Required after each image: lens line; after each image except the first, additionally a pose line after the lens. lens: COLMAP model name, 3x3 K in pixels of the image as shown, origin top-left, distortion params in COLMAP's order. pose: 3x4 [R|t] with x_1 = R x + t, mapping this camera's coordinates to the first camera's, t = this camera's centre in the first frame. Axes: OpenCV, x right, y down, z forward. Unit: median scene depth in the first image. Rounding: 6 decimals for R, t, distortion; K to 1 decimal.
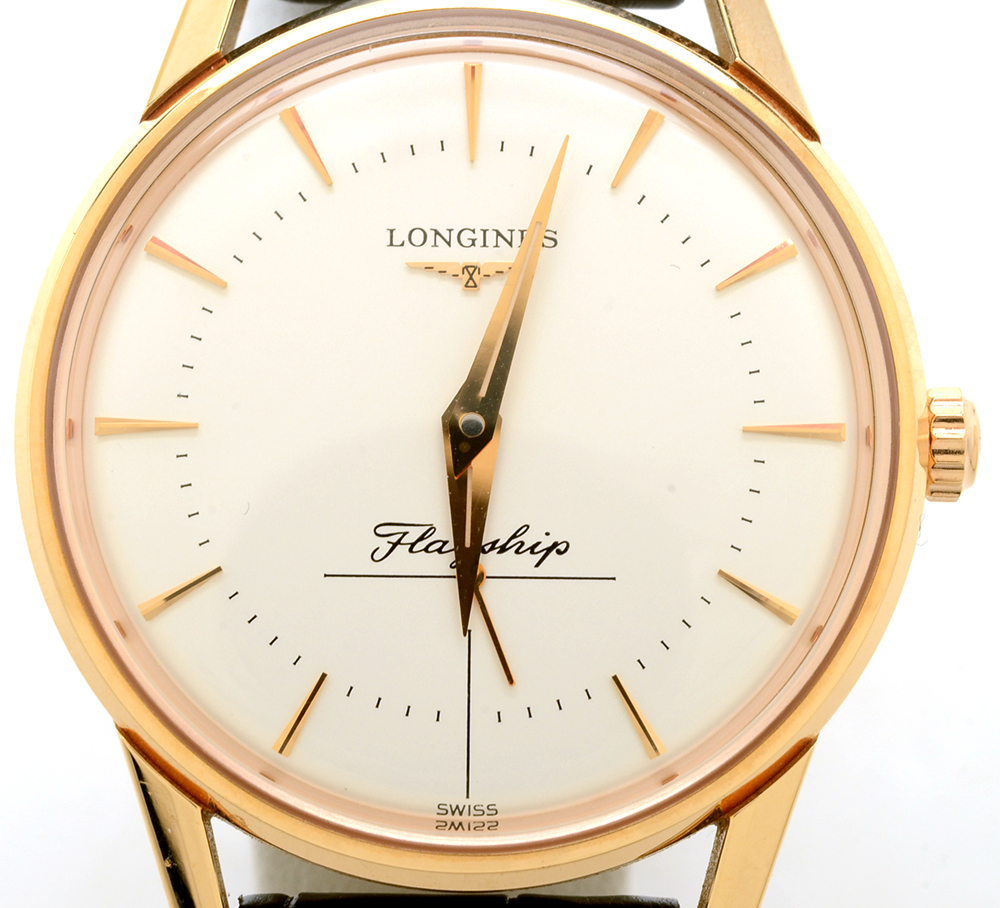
lens RADIAL K [[3182.5, 0, 493.6], [0, 3182.5, 445.8], [0, 0, 1]] dist [-0.077154, 0.000000]
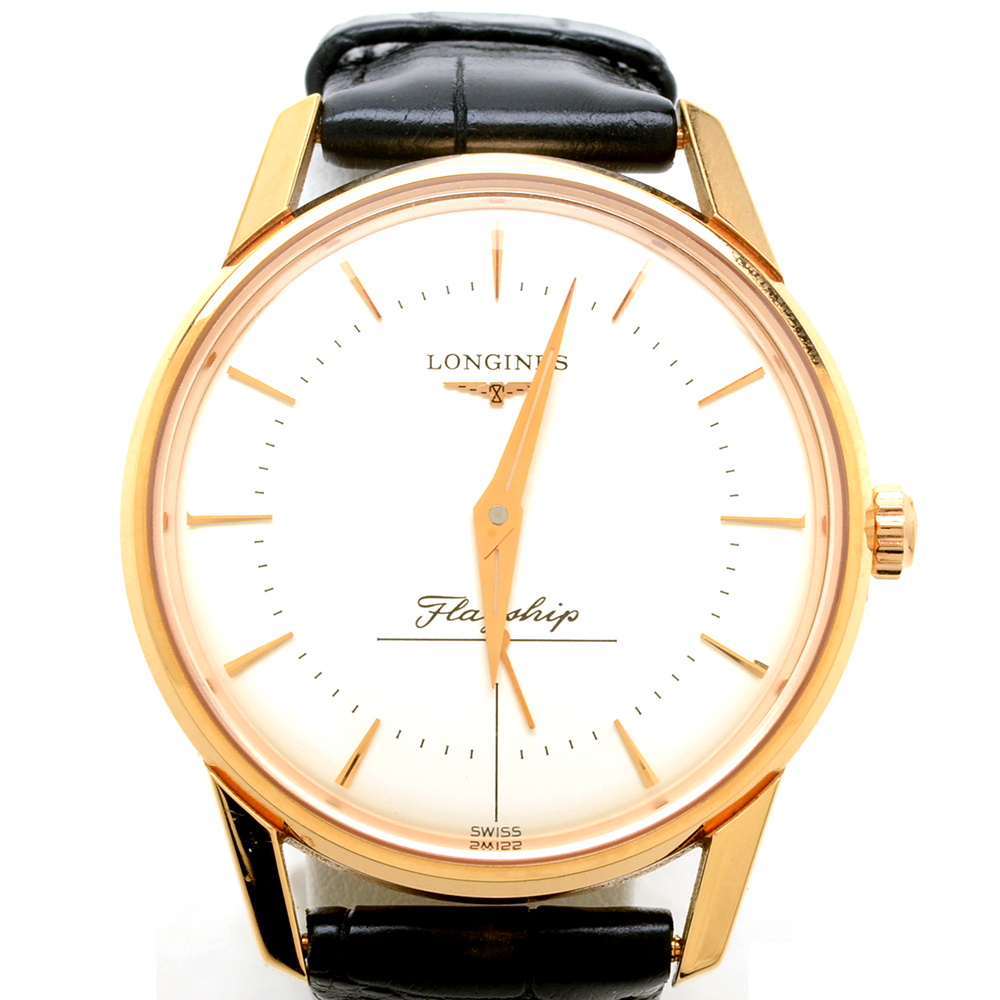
lens RADIAL K [[4436.5, 0, 502.5], [0, 4436.5, 502.1], [0, 0, 1]] dist [-0.173052, 0.000000]
pose [[0.999875, -0.003745, 0.015382, -0.031195], [0.004611, 0.998386, -0.056614, 0.084413], [-0.015145, 0.056678, 0.998278, -0.691741]]
